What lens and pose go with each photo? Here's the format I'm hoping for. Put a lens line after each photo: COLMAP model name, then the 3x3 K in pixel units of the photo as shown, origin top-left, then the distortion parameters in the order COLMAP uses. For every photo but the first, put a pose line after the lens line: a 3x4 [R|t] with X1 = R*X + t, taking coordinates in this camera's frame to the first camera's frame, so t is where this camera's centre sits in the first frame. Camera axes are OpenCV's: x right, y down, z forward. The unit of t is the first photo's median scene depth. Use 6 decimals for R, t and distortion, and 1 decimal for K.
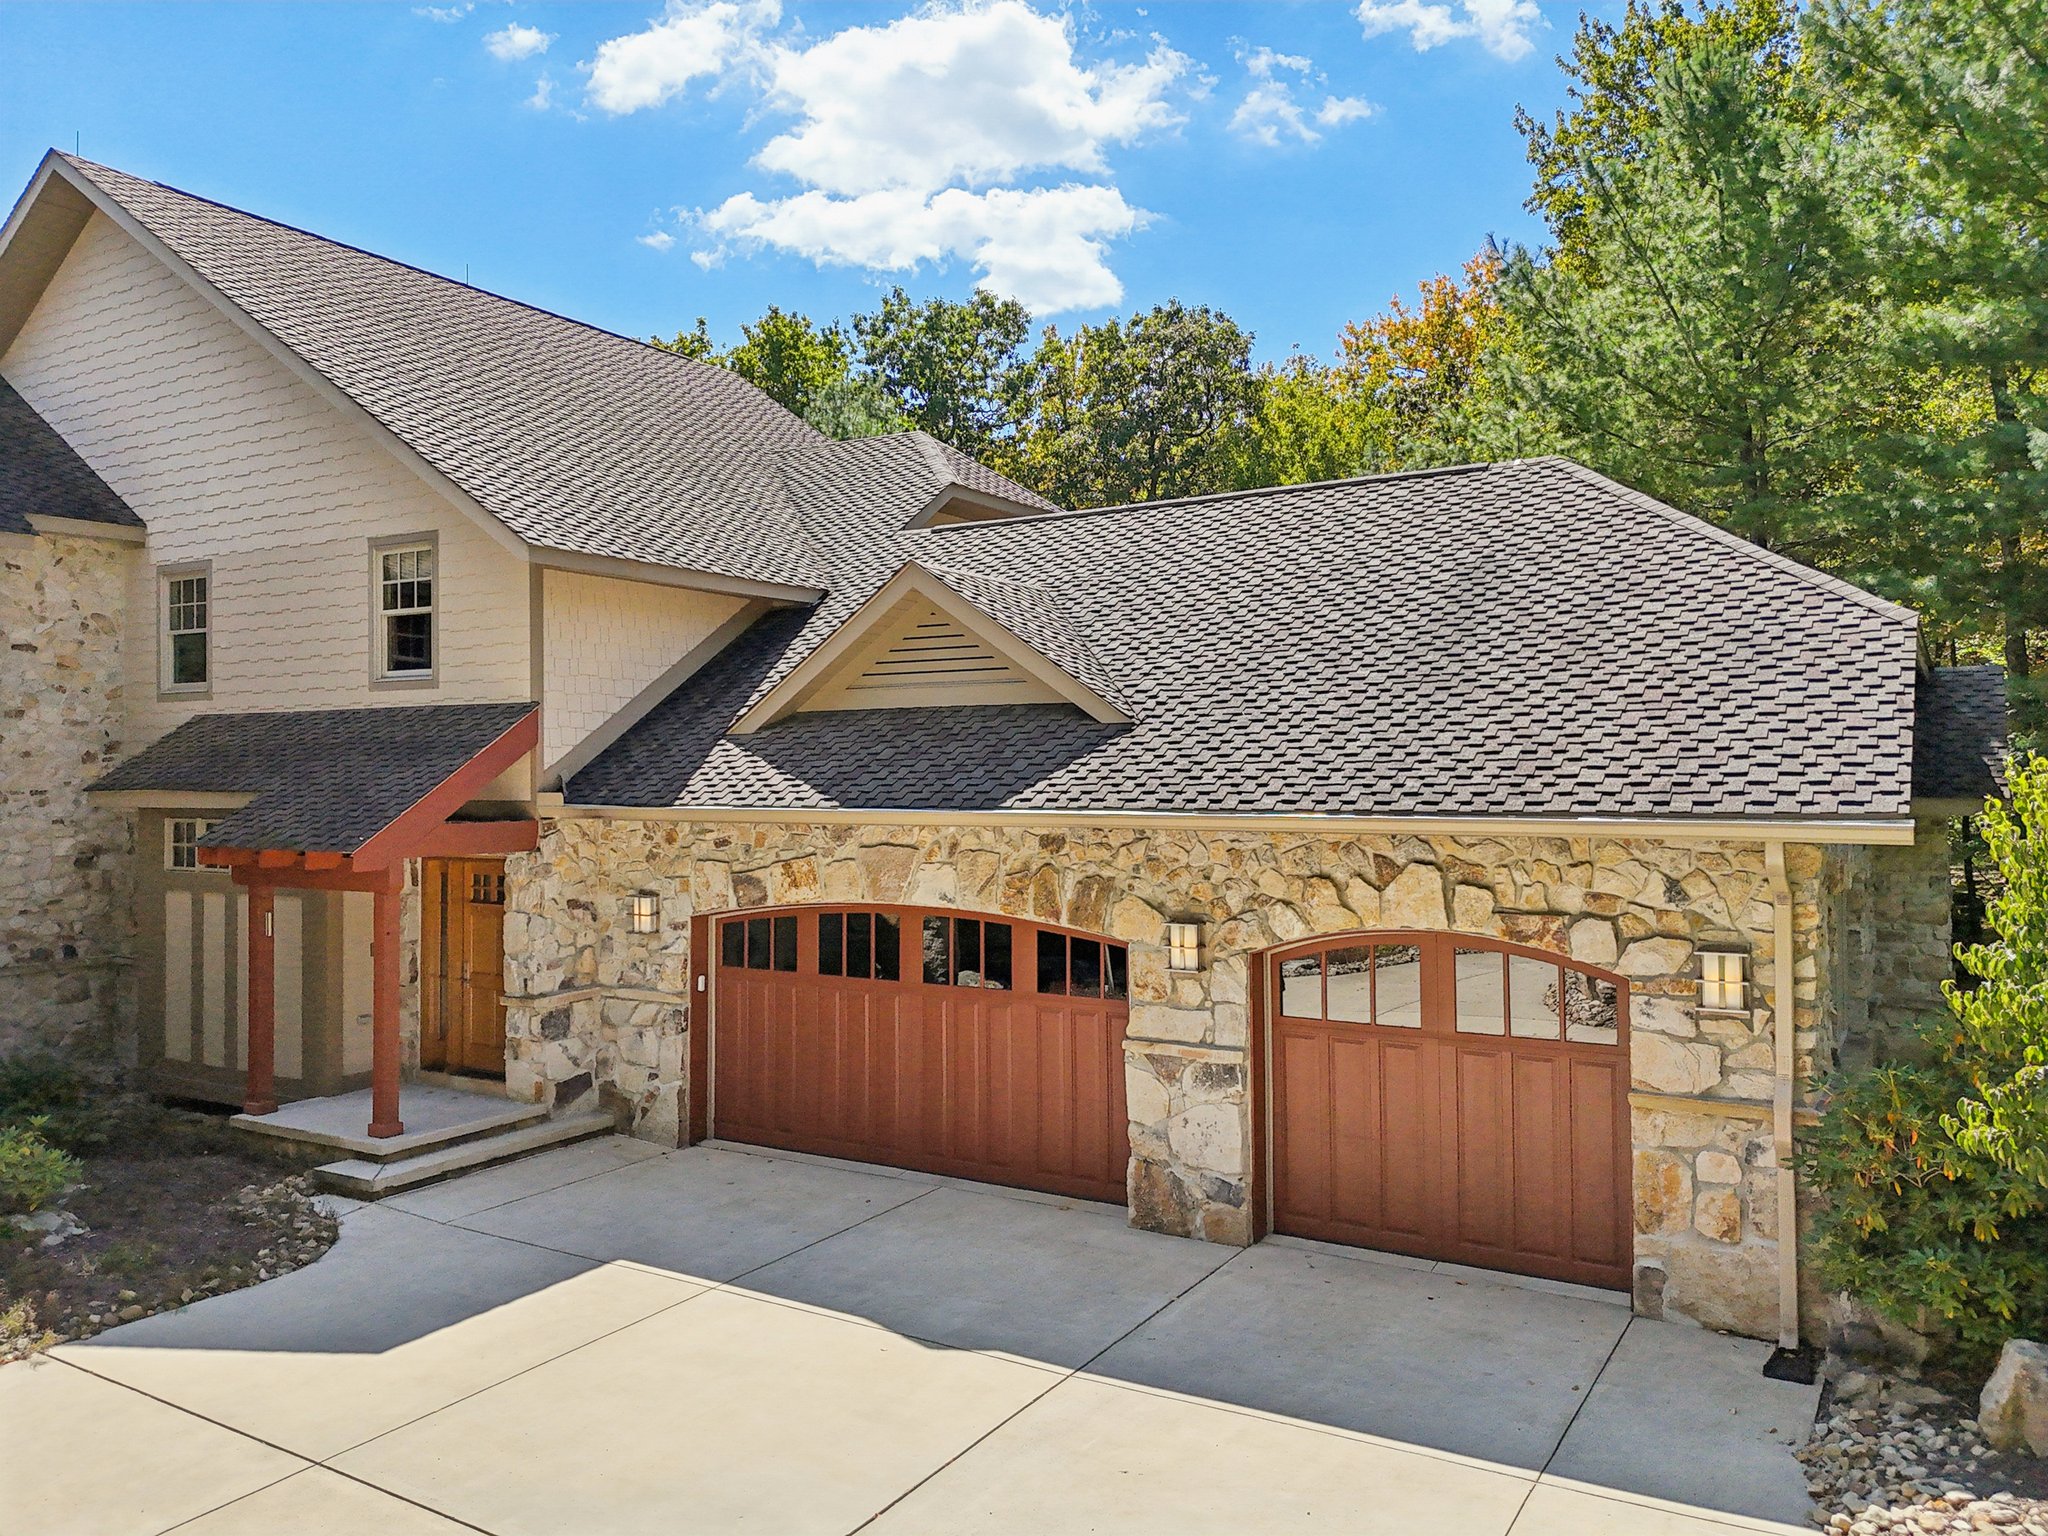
lens RADIAL K [[1508.4, 0, 1019.9], [0, 1508.4, 763.3], [0, 0, 1]] dist [0.104564, -0.139933]
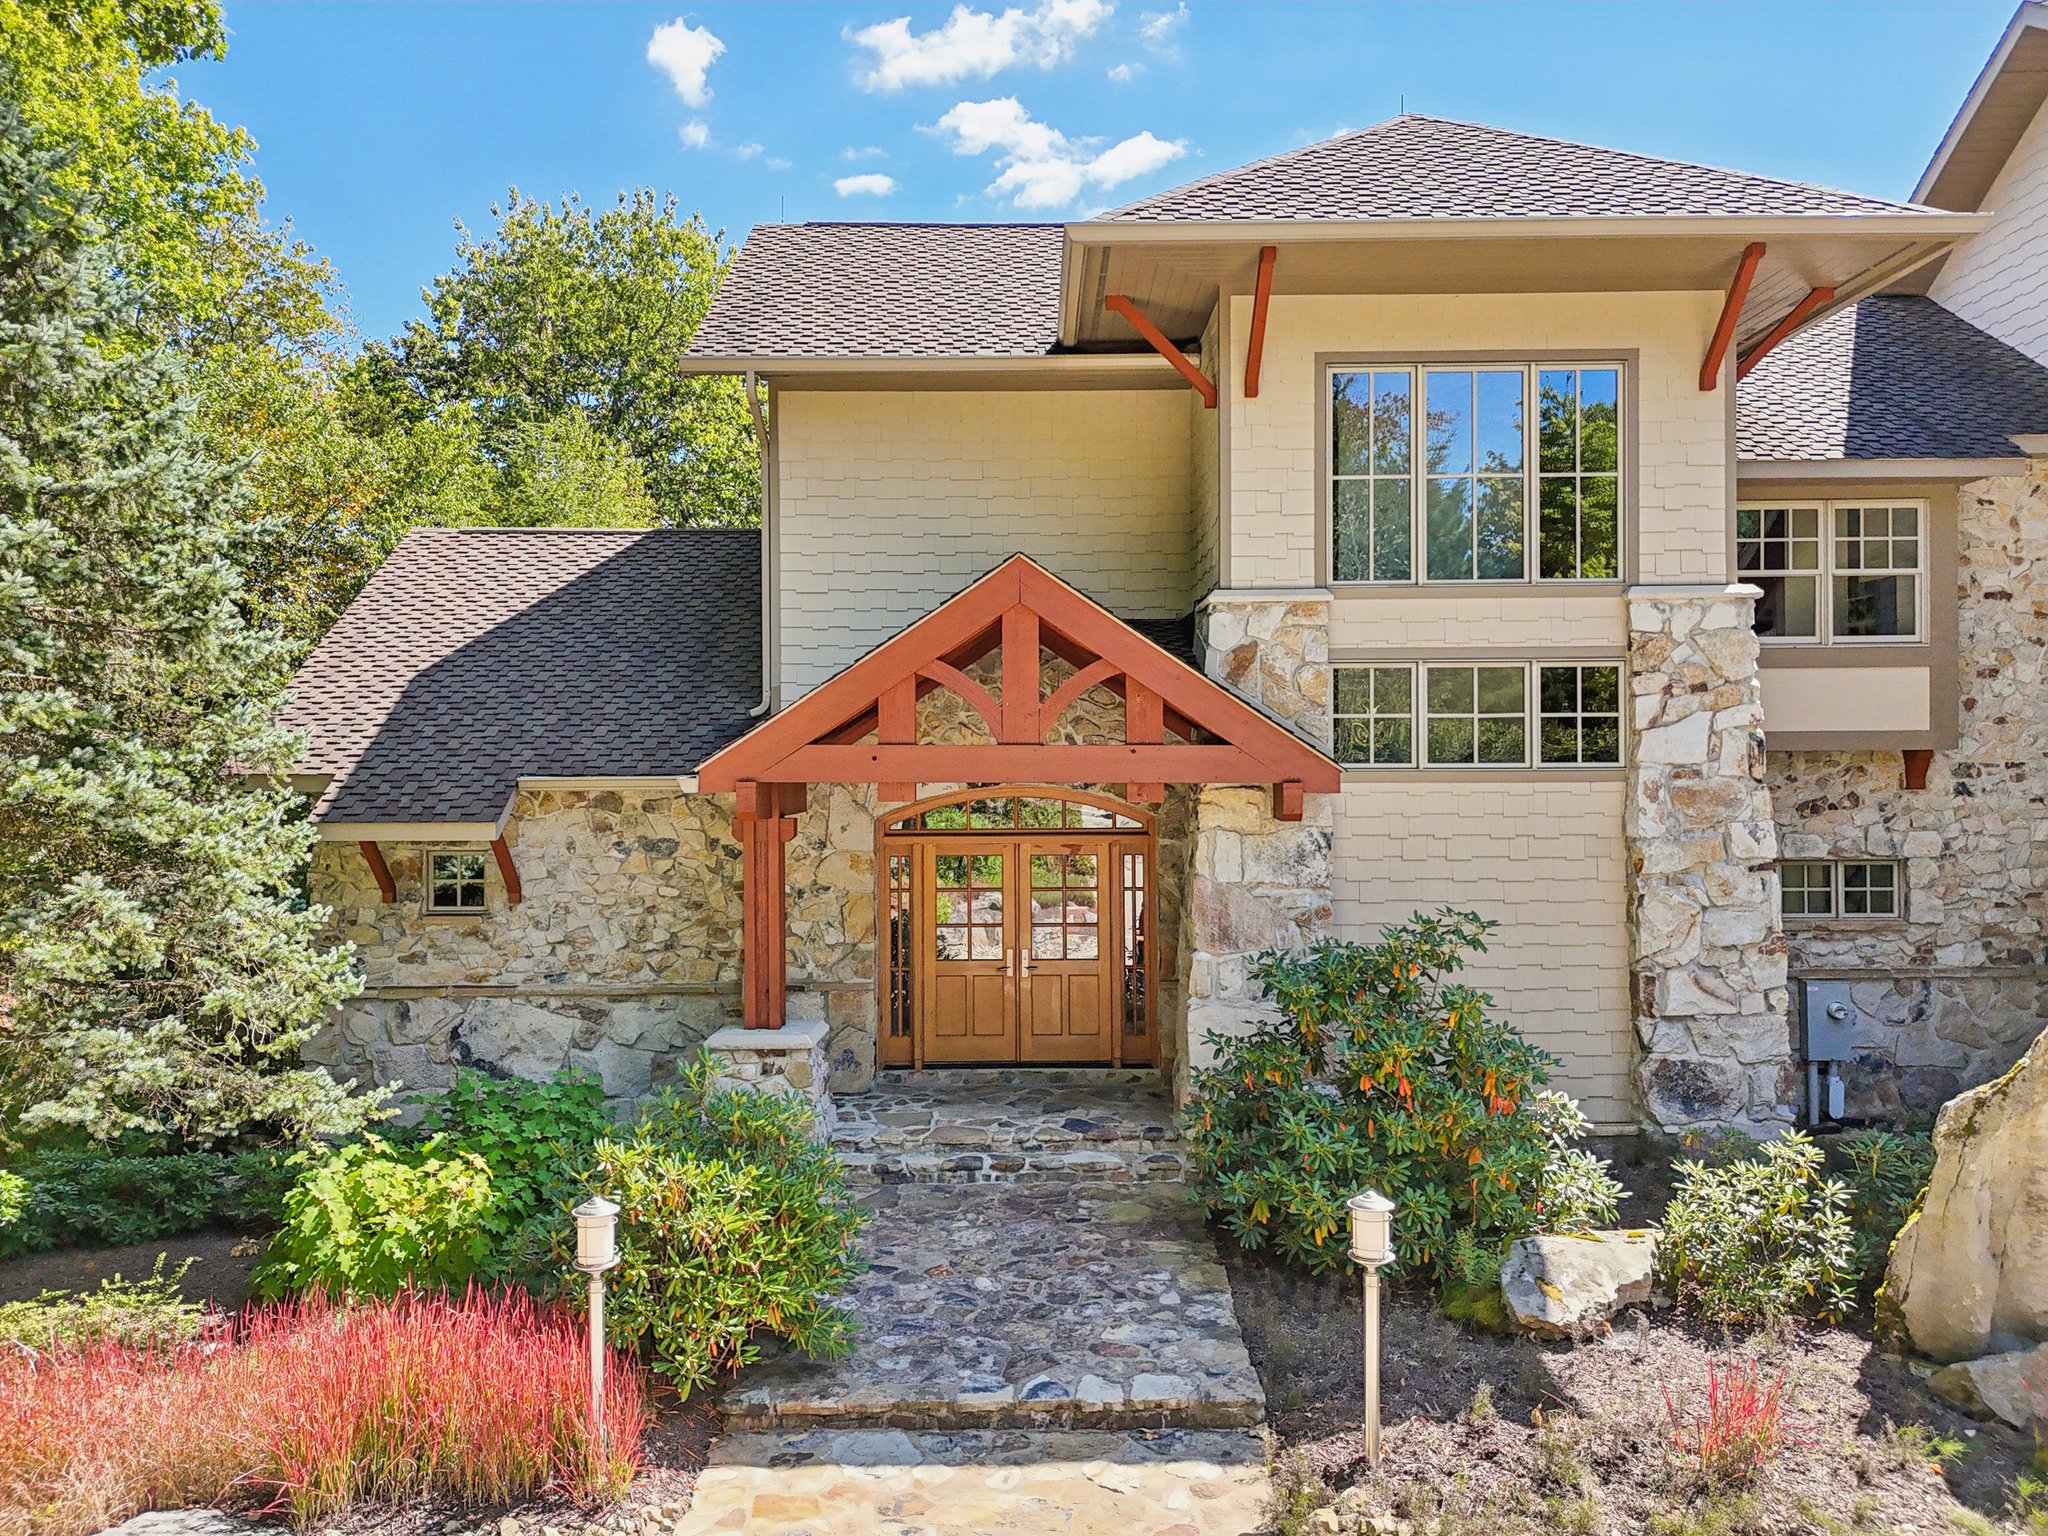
lens RADIAL K [[1497.2, 0, 1021.0], [0, 1497.2, 762.4], [0, 0, 1]] dist [0.097687, -0.106978]
pose [[0.523762, -0.001896, -0.851863, -0.246540], [0.010710, 0.999933, 0.004359, 0.009321], [0.851798, -0.011407, 0.523747, 0.108485]]
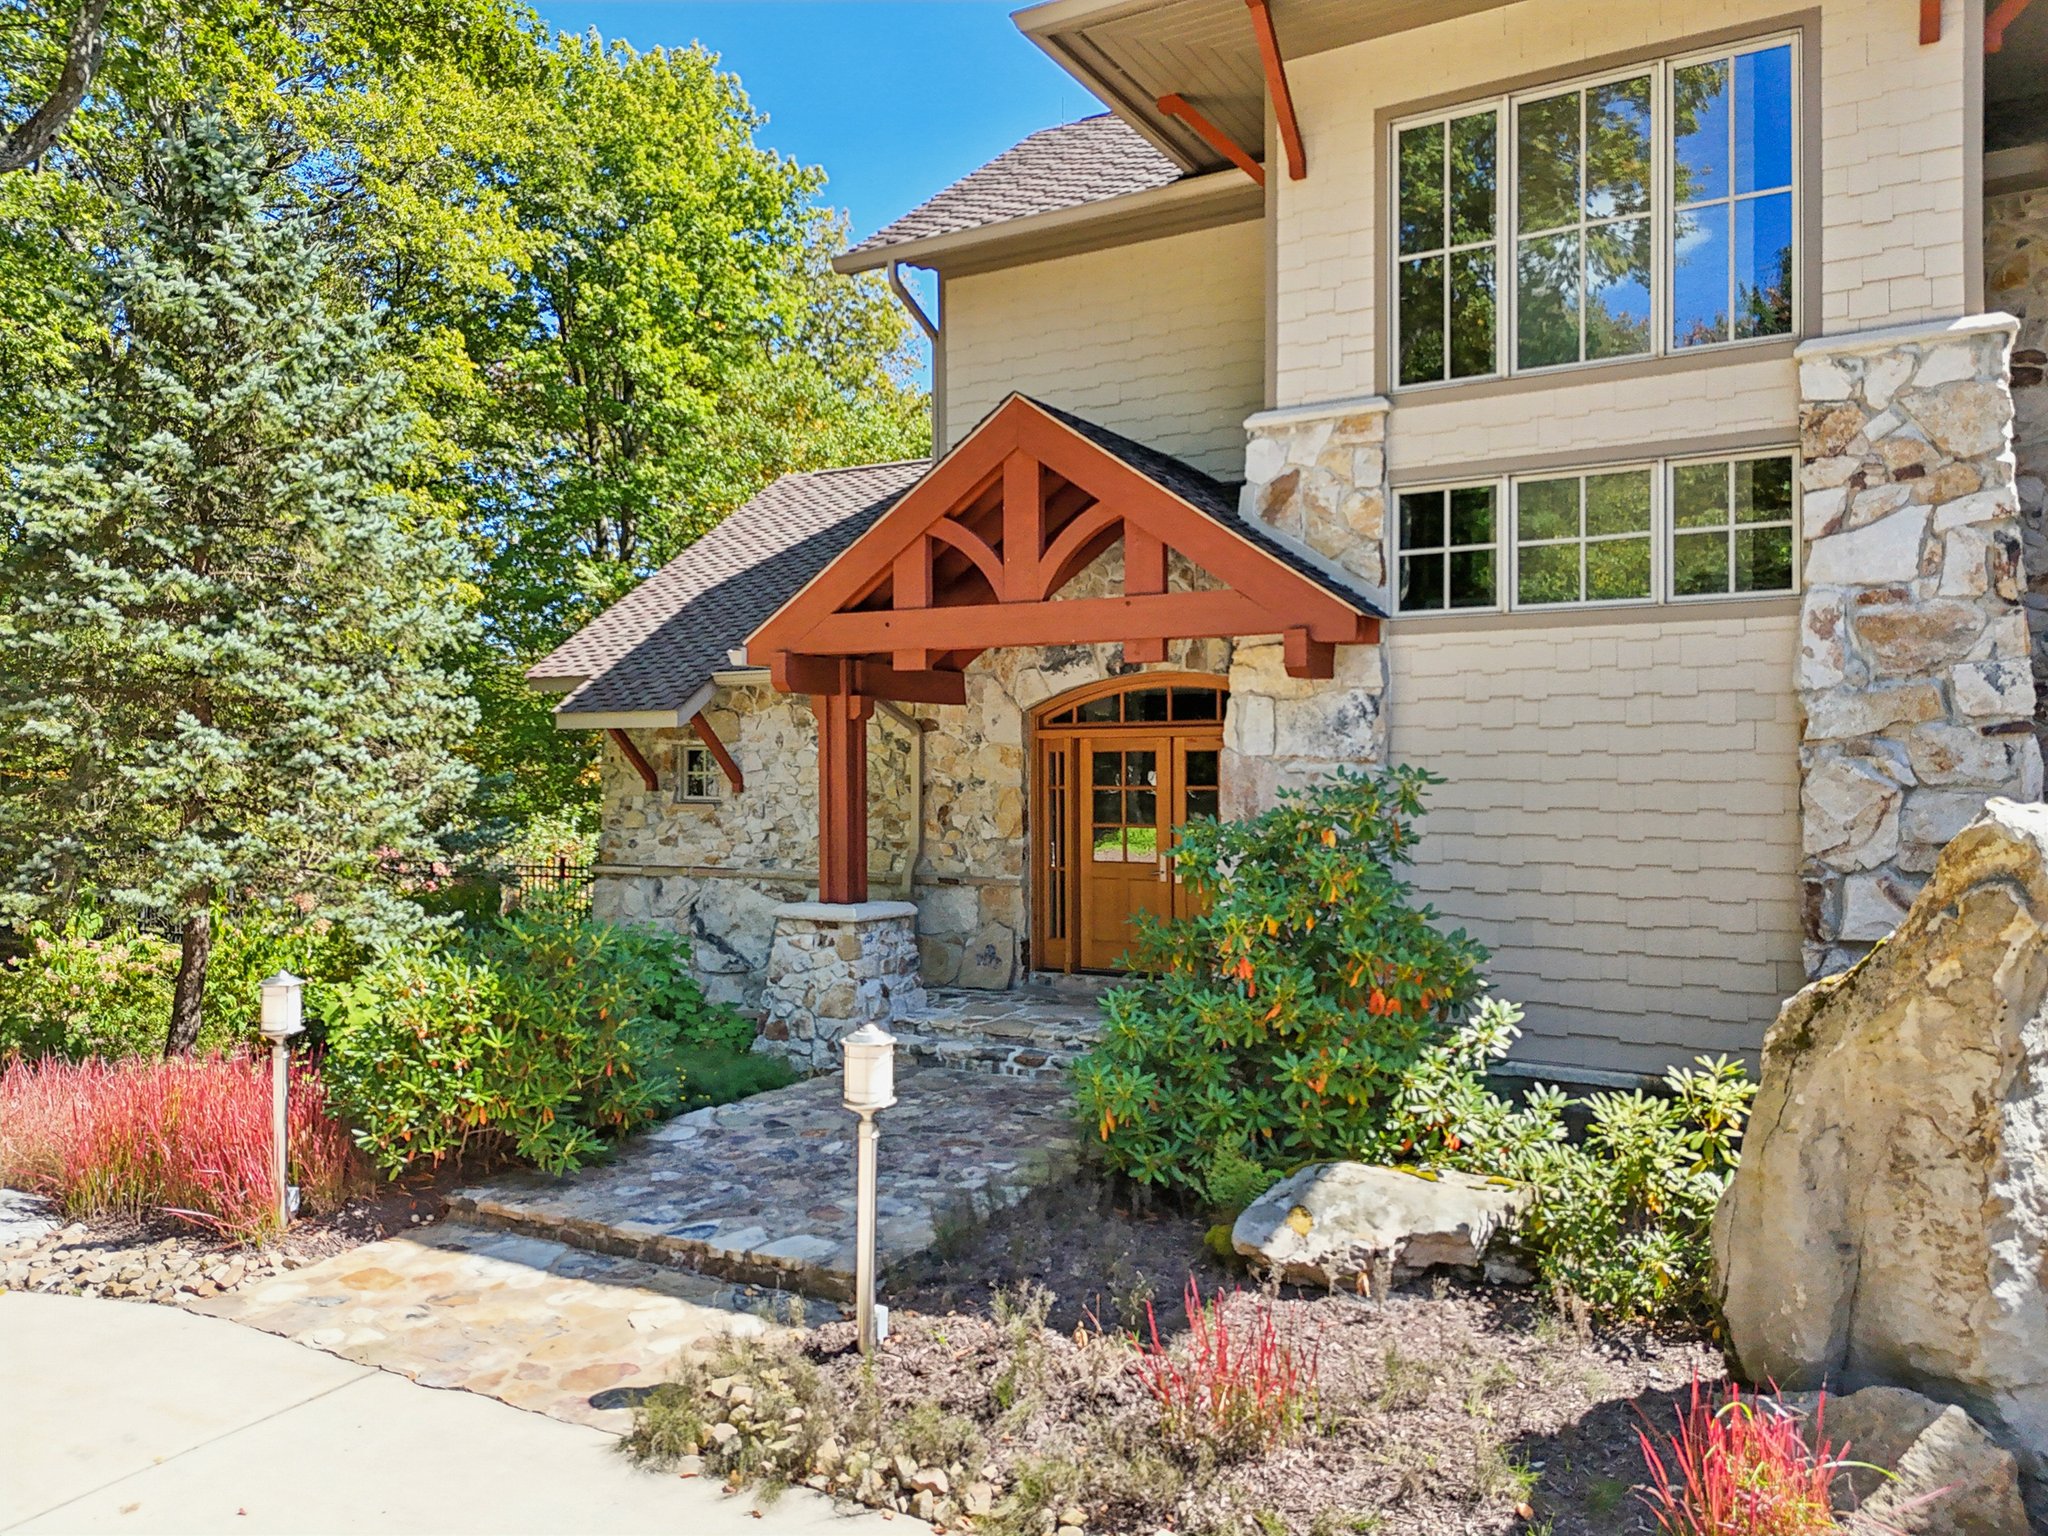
lens RADIAL K [[1497.2, 0, 1021.0], [0, 1497.2, 762.4], [0, 0, 1]] dist [0.097687, -0.106978]
pose [[0.030188, -0.002466, -0.999541, -0.191846], [0.011153, 0.999936, -0.002130, 0.082629], [0.999482, -0.011084, 0.030214, 0.499668]]
